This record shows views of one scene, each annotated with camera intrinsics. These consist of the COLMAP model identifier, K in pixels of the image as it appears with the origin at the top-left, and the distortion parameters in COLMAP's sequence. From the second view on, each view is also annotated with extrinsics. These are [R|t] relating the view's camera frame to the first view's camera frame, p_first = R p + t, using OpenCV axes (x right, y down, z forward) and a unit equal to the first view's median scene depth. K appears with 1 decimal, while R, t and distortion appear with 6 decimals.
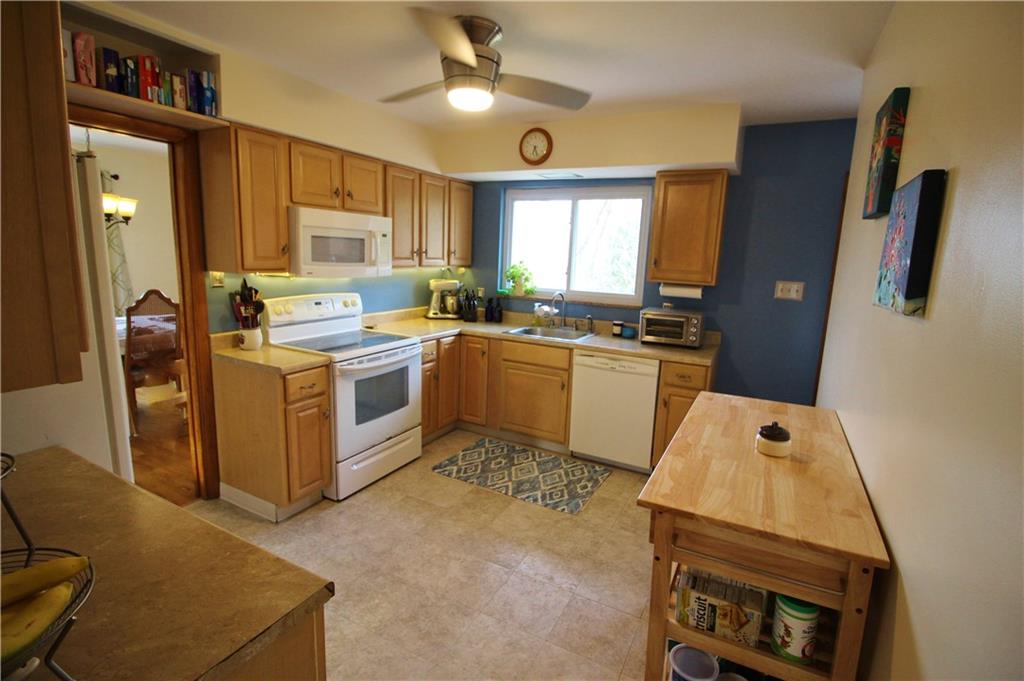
lens RADIAL K [[479.0, 0, 522.4], [0, 479.0, 338.3], [0, 0, 1]] dist [-0.023294, -0.002147]
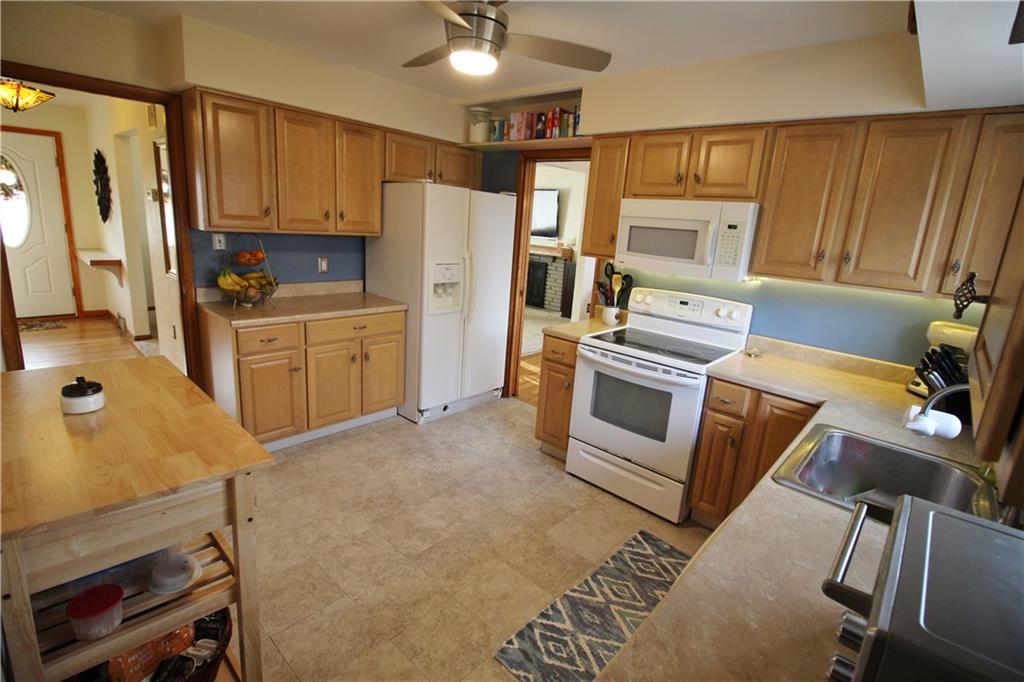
lens RADIAL K [[479.0, 0, 521.8], [0, 479.0, 336.3], [0, 0, 1]] dist [-0.023294, -0.002147]
pose [[-0.255719, 0.167051, -0.952209, 0.577522], [-0.250380, 0.939906, 0.232133, -0.158124], [0.933765, 0.297775, -0.198525, 0.968780]]
